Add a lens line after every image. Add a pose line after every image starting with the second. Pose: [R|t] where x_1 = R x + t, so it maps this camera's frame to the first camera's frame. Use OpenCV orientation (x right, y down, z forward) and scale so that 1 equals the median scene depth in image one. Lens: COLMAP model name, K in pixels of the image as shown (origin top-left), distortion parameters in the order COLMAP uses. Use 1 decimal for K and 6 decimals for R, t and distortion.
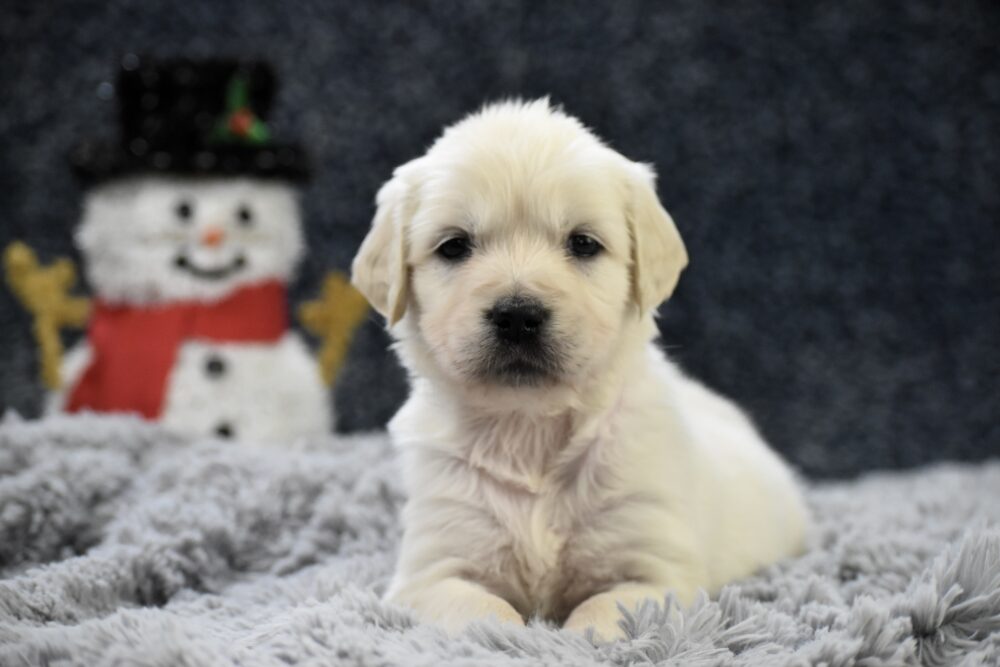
lens RADIAL K [[2918.1, 0, 506.7], [0, 2918.1, 329.7], [0, 0, 1]] dist [-0.143464, 0.000000]
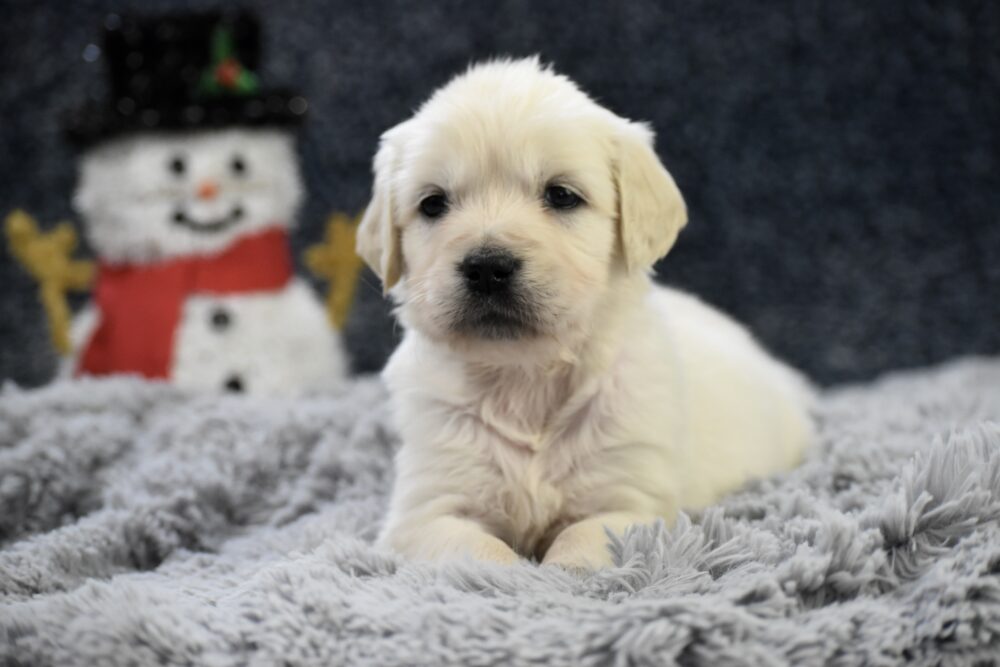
lens RADIAL K [[2918.1, 0, 500.6], [0, 2918.1, 352.4], [0, 0, 1]] dist [-0.143464, 0.000000]
pose [[0.996392, -0.077229, -0.035200, 0.034847], [0.078480, 0.996279, 0.035632, -0.004712], [0.032317, -0.038266, 0.998745, 0.003224]]
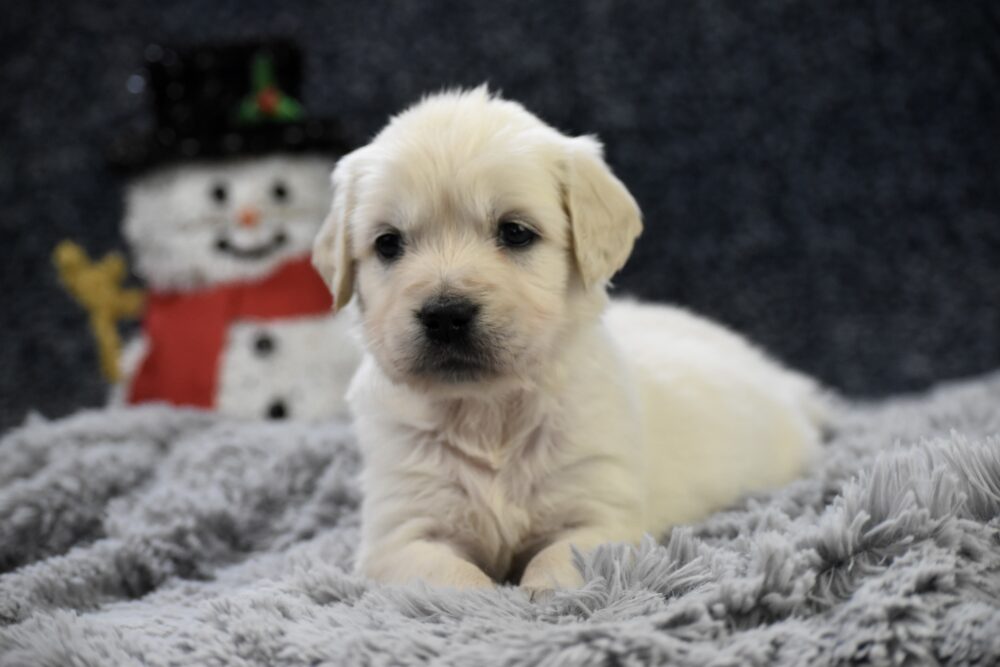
lens RADIAL K [[2918.1, 0, 497.6], [0, 2918.1, 324.9], [0, 0, 1]] dist [-0.143464, 0.000000]
pose [[0.989135, -0.100936, -0.106878, 0.102835], [0.103371, 0.994489, 0.017485, -0.003948], [0.104524, -0.028343, 0.994118, 0.002495]]
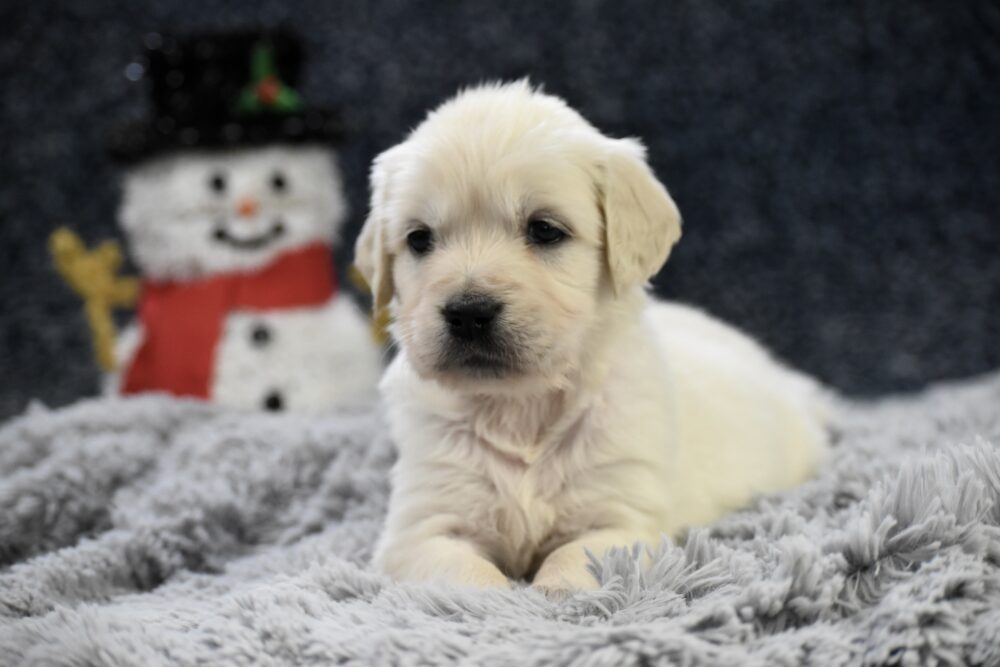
lens RADIAL K [[2918.1, 0, 499.8], [0, 2918.1, 337.5], [0, 0, 1]] dist [-0.143464, 0.000000]
pose [[0.992415, -0.084511, -0.089275, 0.083237], [0.087300, 0.995794, 0.027802, -0.008539], [0.086550, -0.035385, 0.995619, 0.002774]]
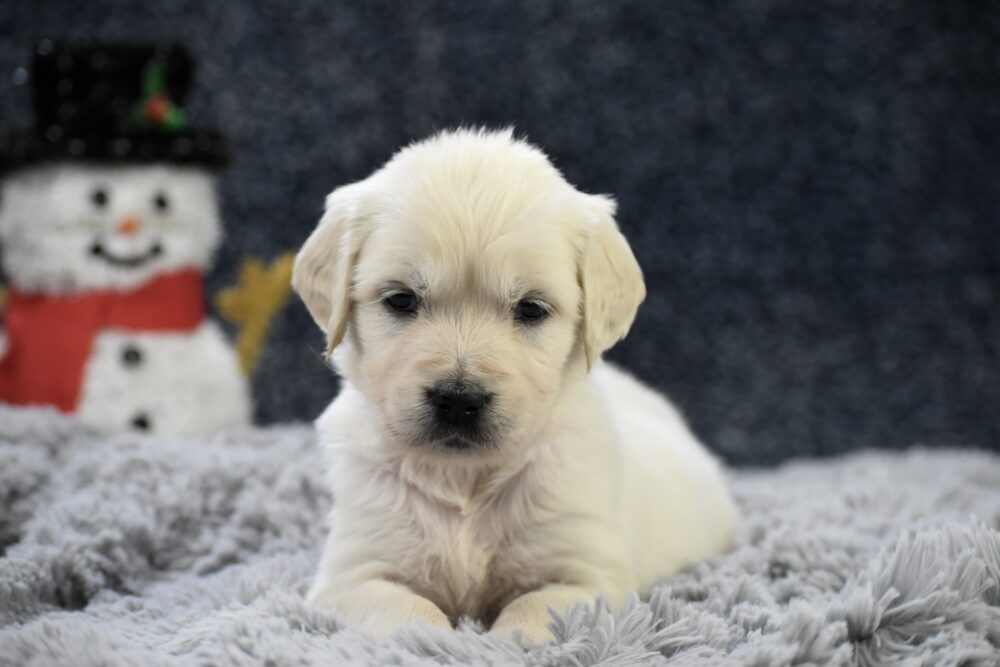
lens RADIAL K [[2918.1, 0, 507.7], [0, 2918.1, 328.6], [0, 0, 1]] dist [-0.143464, 0.000000]
pose [[0.999488, -0.002133, 0.031913, -0.005033], [0.001799, 0.999943, 0.010482, -0.007838], [-0.031933, -0.010419, 0.999436, 0.013320]]
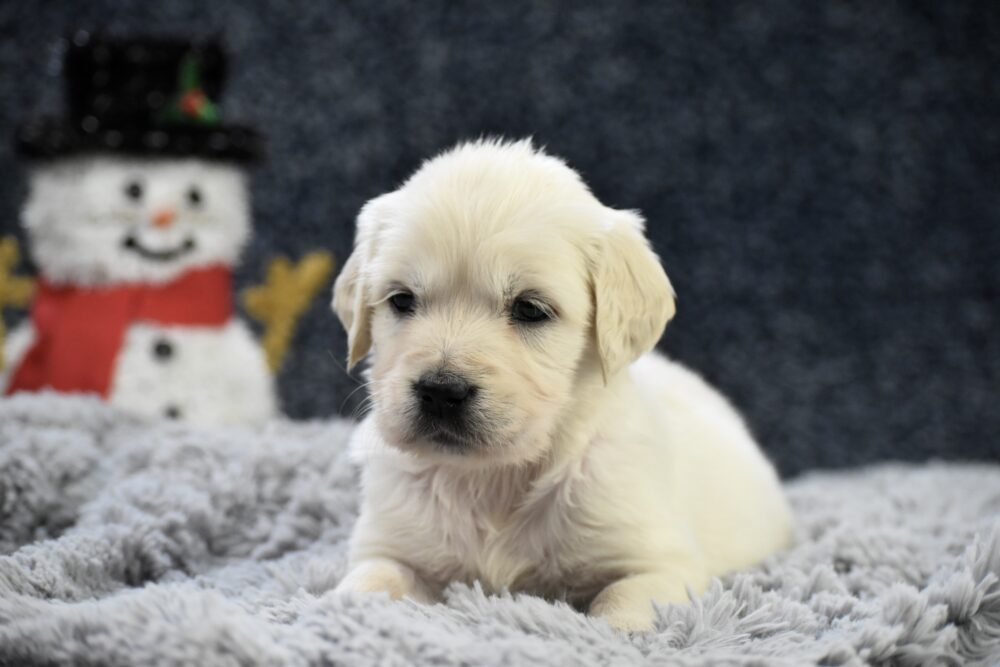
lens RADIAL K [[2918.1, 0, 509.6], [0, 2918.1, 340.1], [0, 0, 1]] dist [-0.143464, 0.000000]
pose [[0.997766, 0.020763, 0.063493, -0.052980], [-0.020778, 0.999784, -0.000425, 0.008449], [-0.063488, -0.000895, 0.997982, 0.014175]]
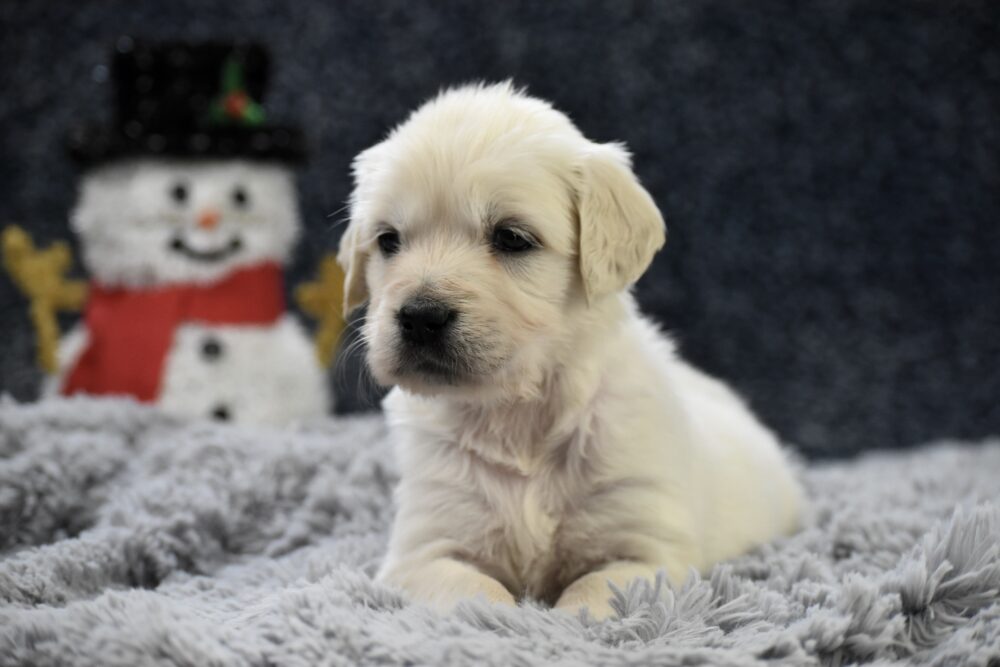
lens RADIAL K [[2918.1, 0, 507.1], [0, 2918.1, 334.7], [0, 0, 1]] dist [-0.143464, 0.000000]
pose [[0.999972, -0.006245, -0.004101, 0.006239], [0.006274, 0.999954, 0.007259, 0.001329], [0.004055, -0.007284, 0.999965, 0.002009]]
